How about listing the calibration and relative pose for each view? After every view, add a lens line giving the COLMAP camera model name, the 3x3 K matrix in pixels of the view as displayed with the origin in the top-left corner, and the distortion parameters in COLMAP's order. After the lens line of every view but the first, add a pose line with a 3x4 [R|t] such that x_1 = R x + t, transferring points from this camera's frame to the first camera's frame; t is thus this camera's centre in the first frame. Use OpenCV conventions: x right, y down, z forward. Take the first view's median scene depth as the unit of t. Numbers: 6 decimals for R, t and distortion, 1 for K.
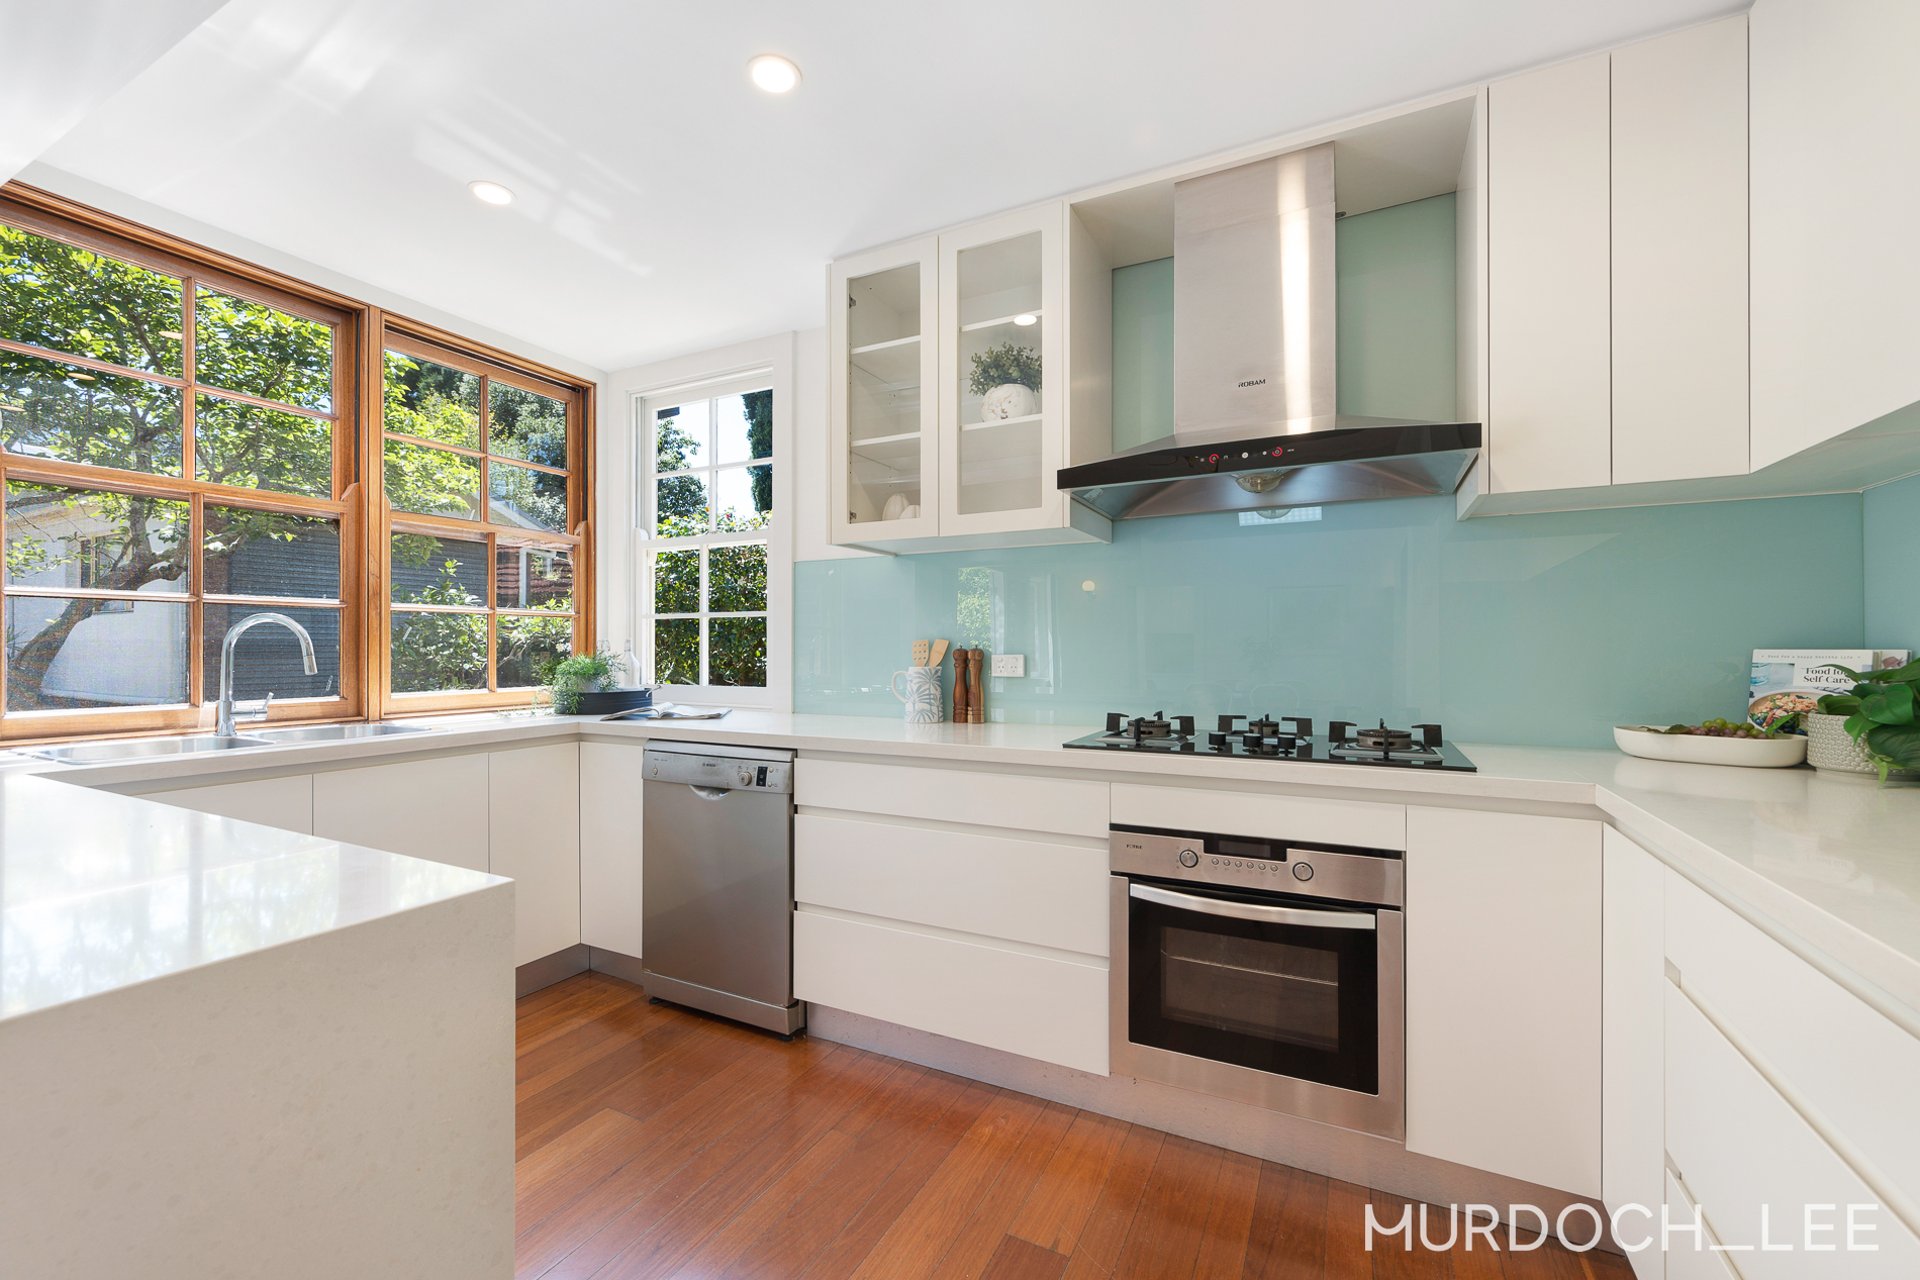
lens RADIAL K [[749.5, 0, 960.0], [0, 749.5, 640.0], [0, 0, 1]] dist [-0.001384, -0.000378]
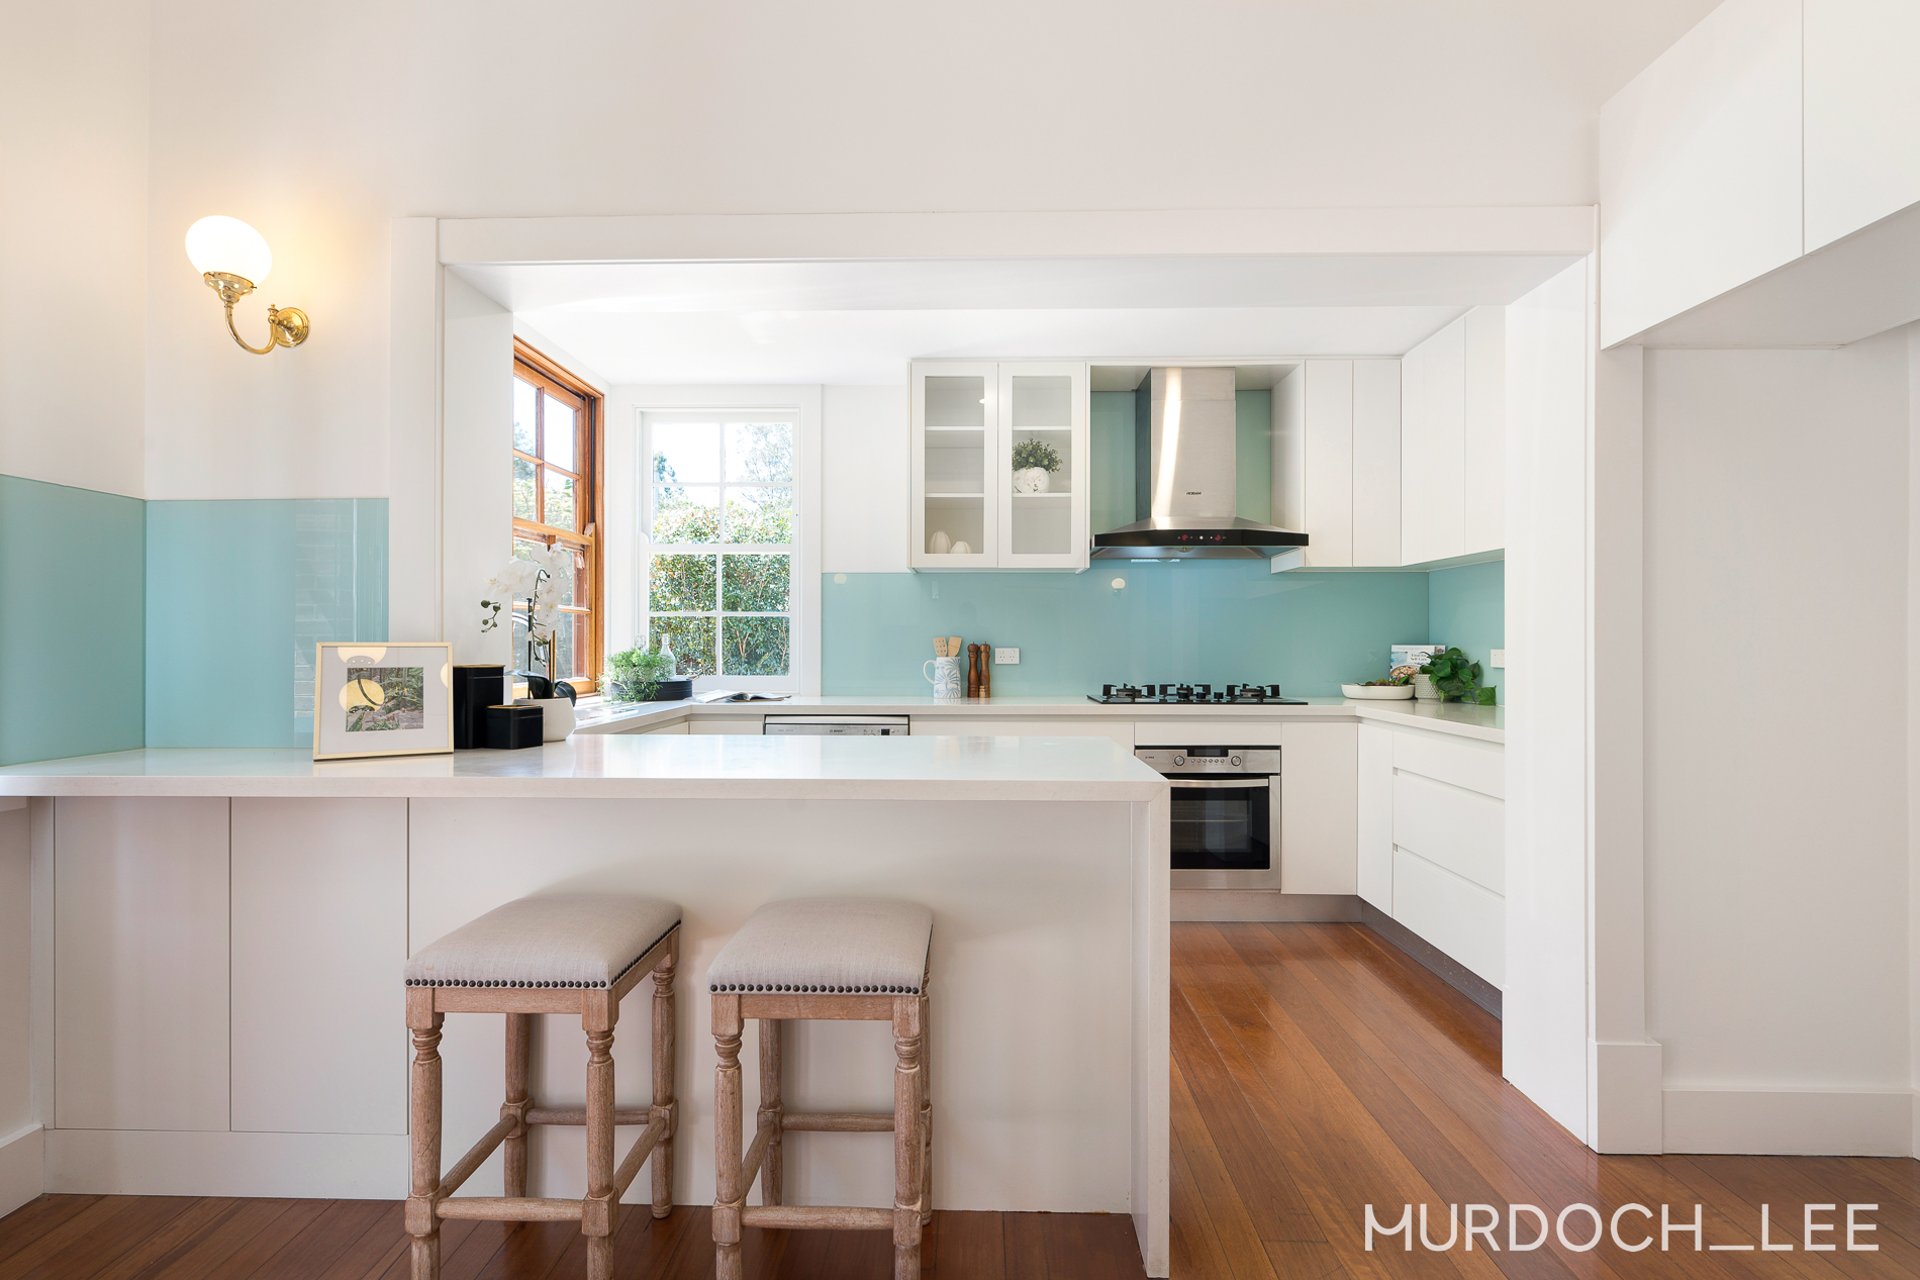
lens RADIAL K [[884.9, 0, 960.0], [0, 884.9, 640.0], [0, 0, 1]] dist [0.000124, 0.000036]
pose [[0.893901, 0.004865, 0.448239, -0.956130], [-0.007365, 0.999966, 0.003835, -0.002221], [-0.448205, -0.006729, 0.893906, -0.565964]]
